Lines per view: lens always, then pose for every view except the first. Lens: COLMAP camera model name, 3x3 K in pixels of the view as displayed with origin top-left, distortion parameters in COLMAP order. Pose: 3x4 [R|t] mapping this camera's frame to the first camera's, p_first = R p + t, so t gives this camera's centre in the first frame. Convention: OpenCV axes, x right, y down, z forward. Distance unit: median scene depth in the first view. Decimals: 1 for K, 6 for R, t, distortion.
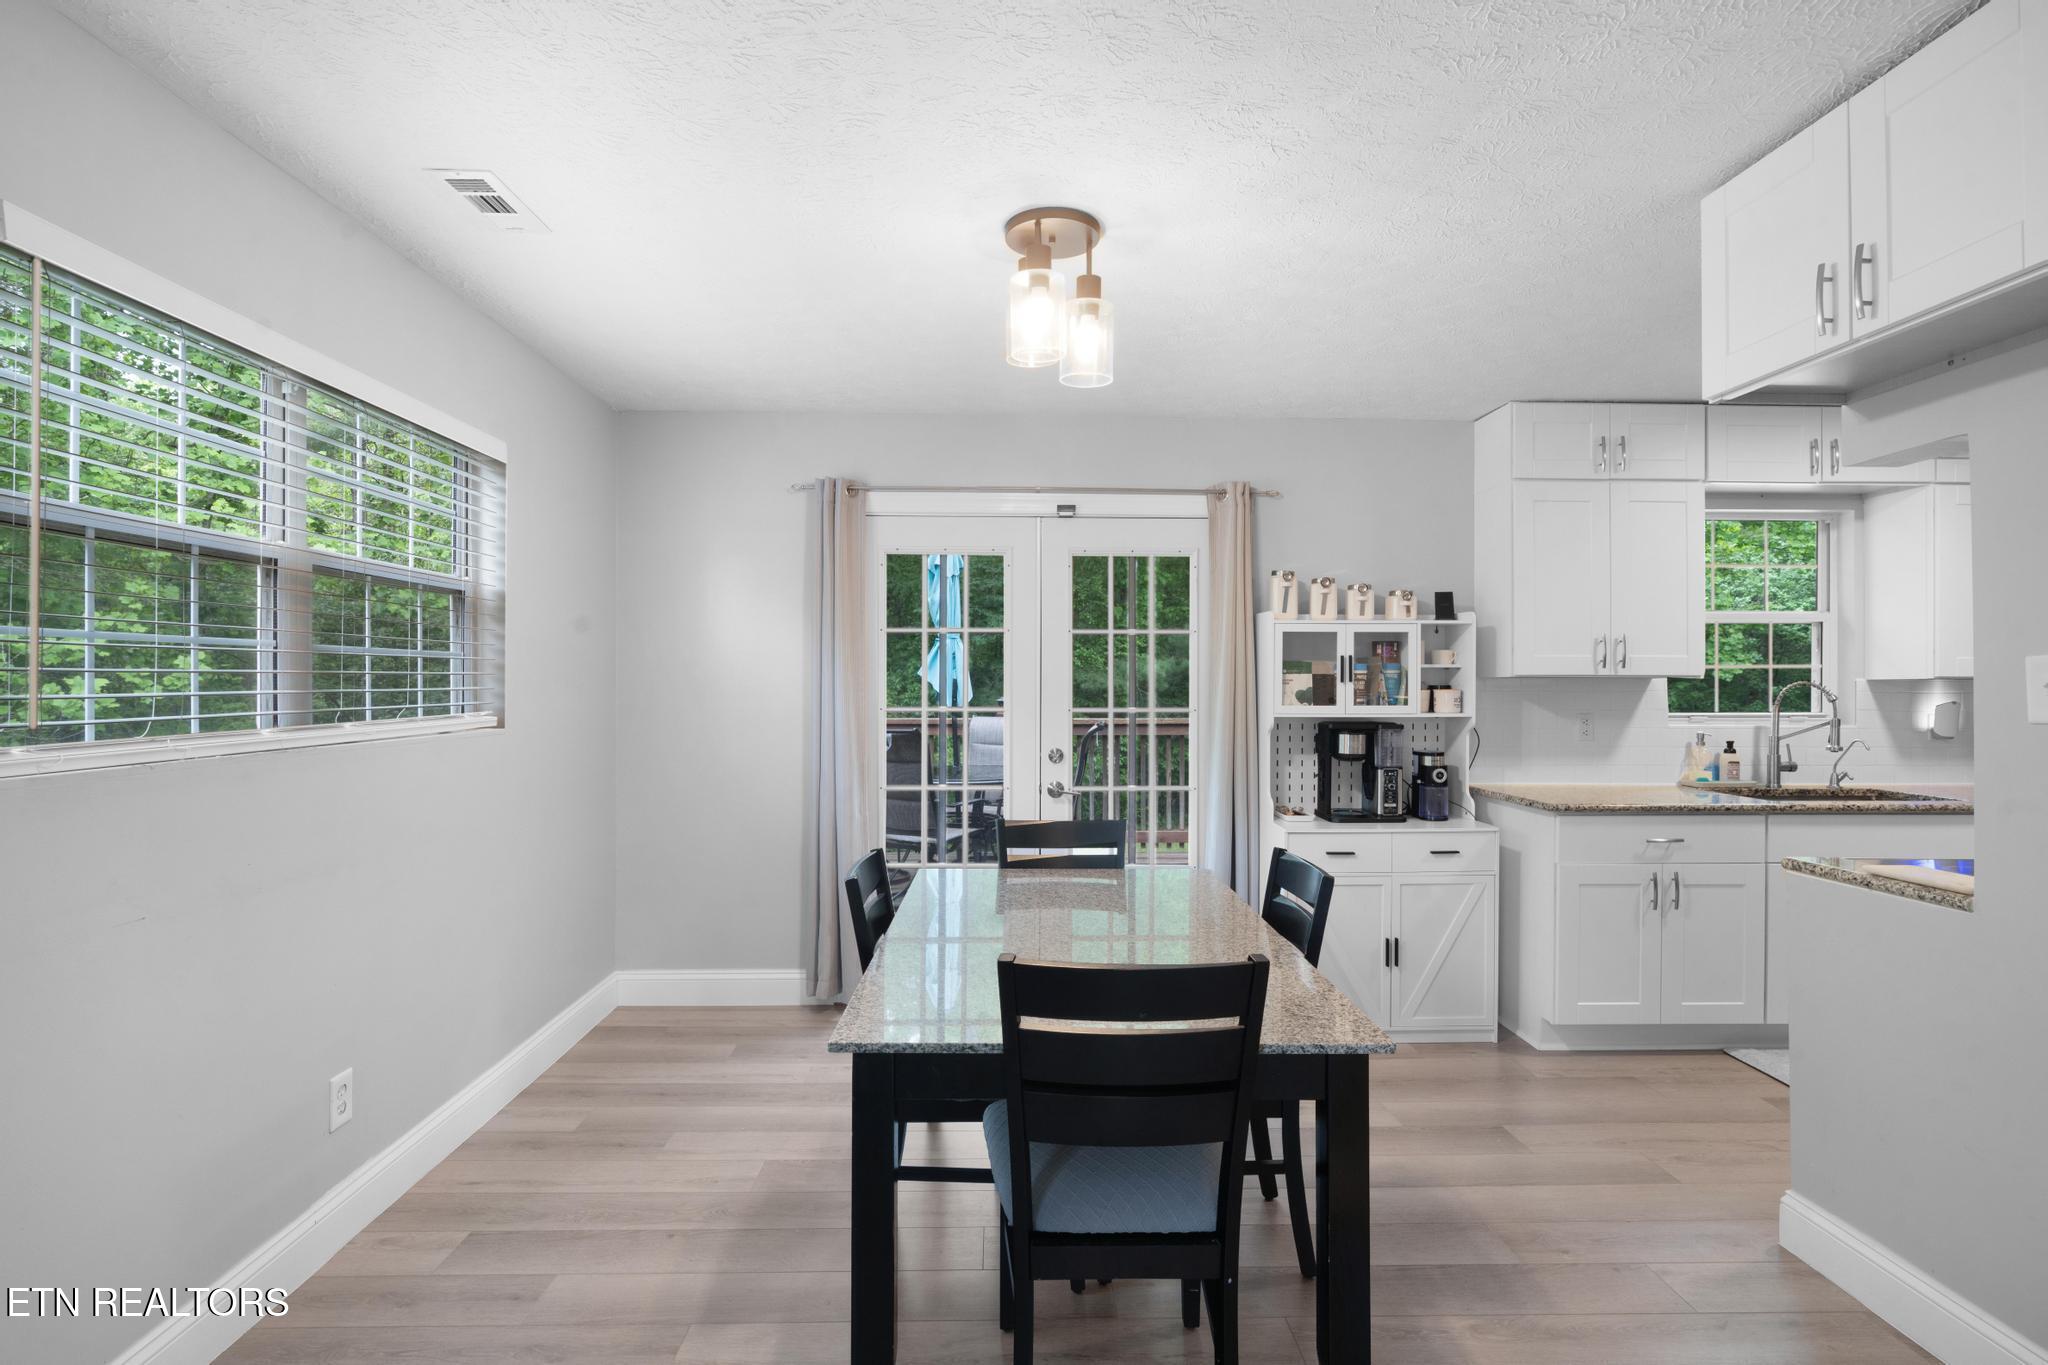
lens RADIAL K [[996.2, 0, 1030.0], [0, 996.2, 677.9], [0, 0, 1]] dist [0.003375, 0.001663]
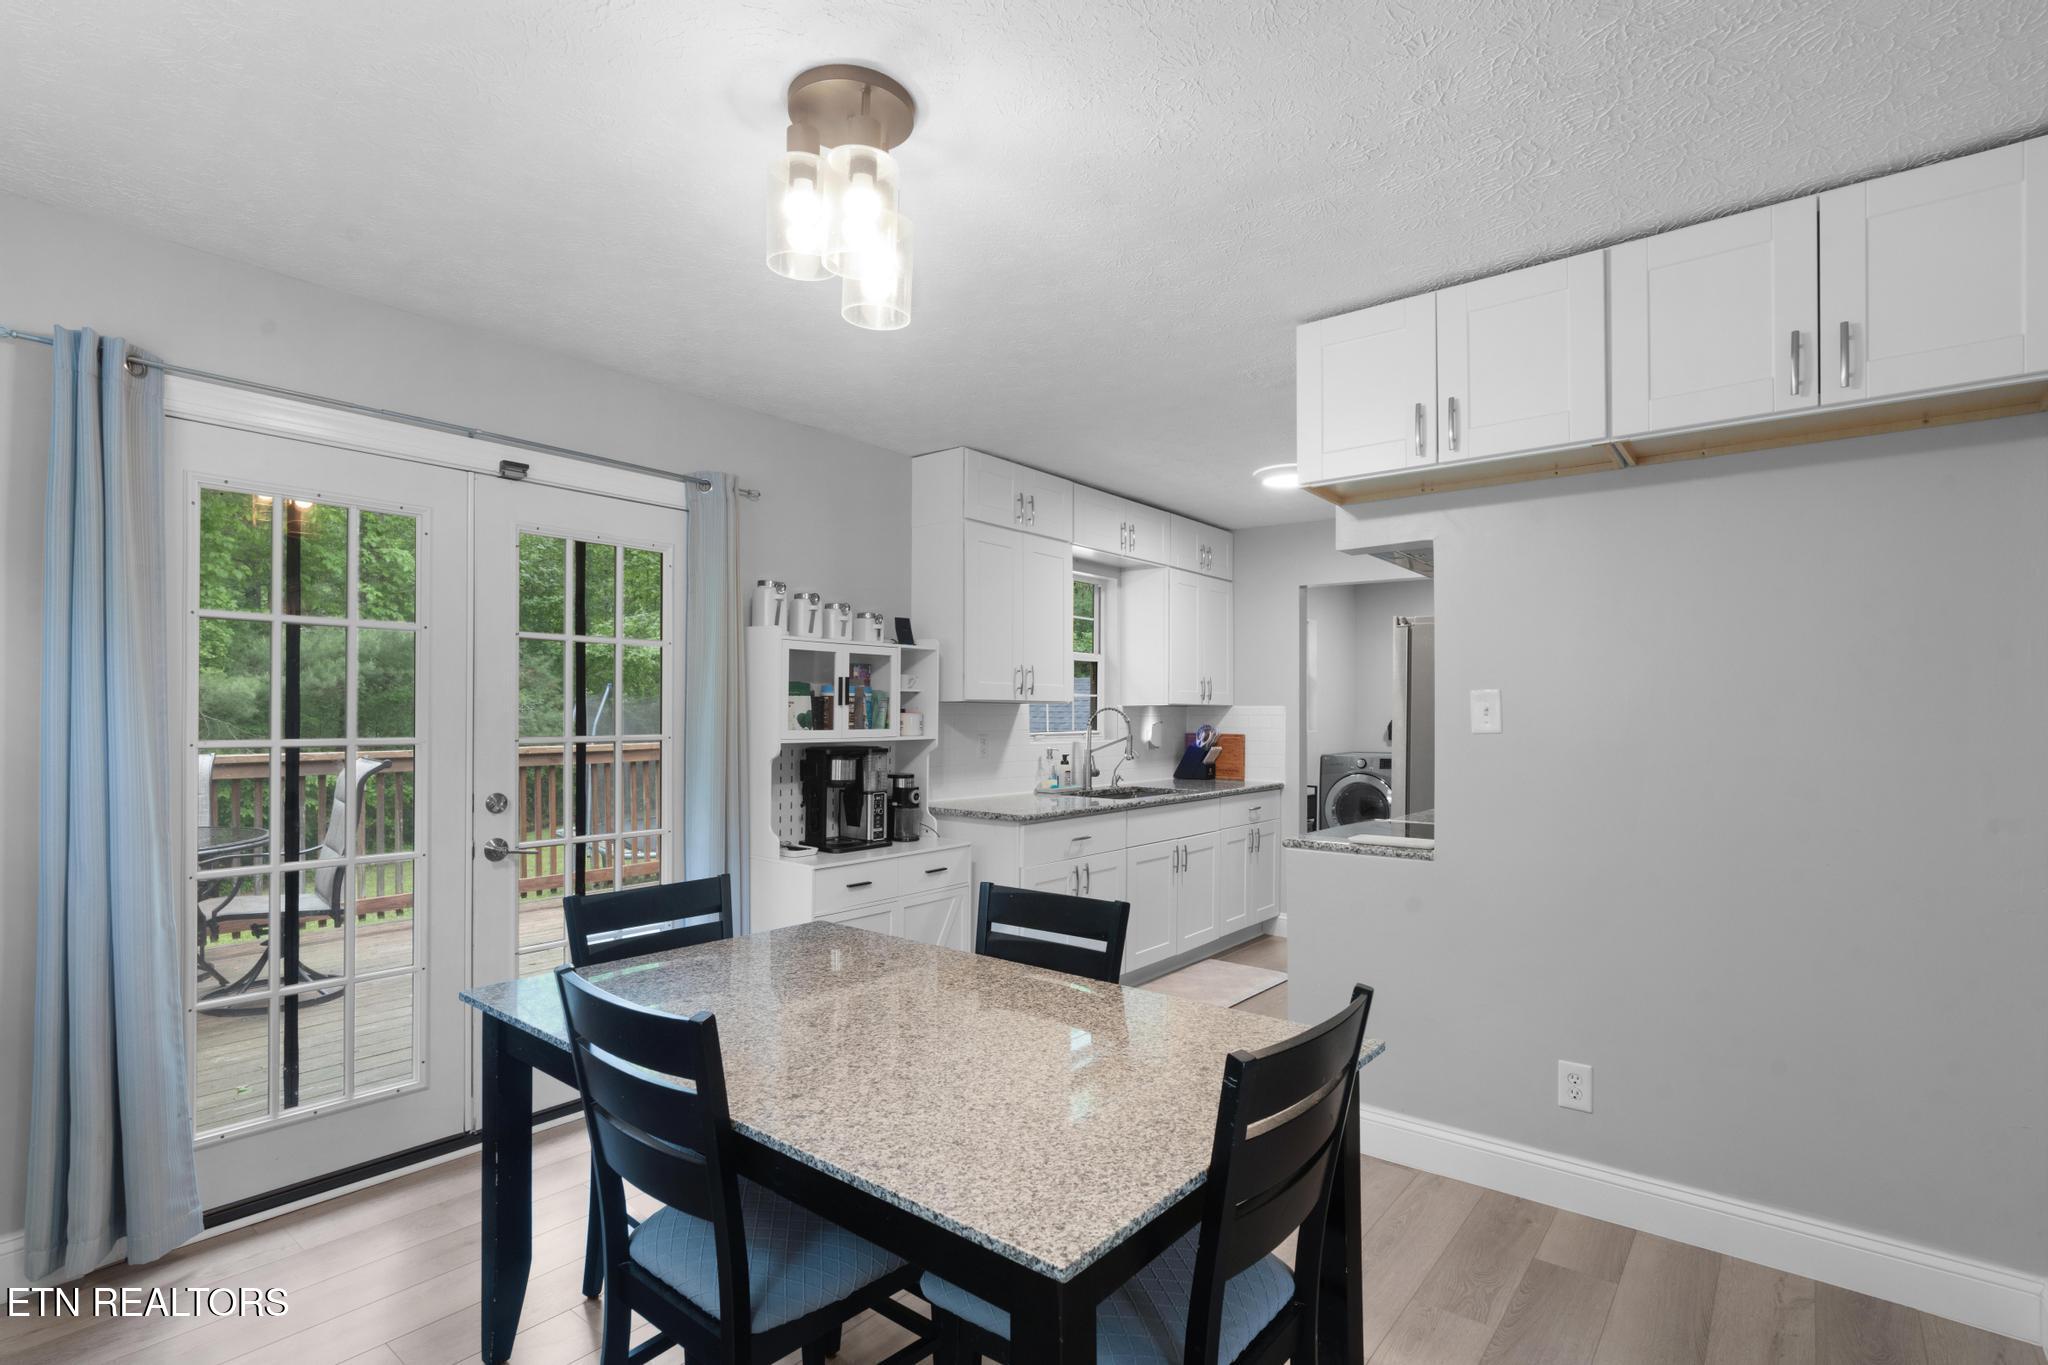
lens RADIAL K [[996.2, 0, 1017.2], [0, 996.2, 700.1], [0, 0, 1]] dist [0.003375, 0.001663]
pose [[0.654996, 0.010877, 0.755554, -0.288368], [-0.008043, 0.999940, -0.007422, 0.005259], [-0.755589, -0.001216, 0.655045, 0.244560]]
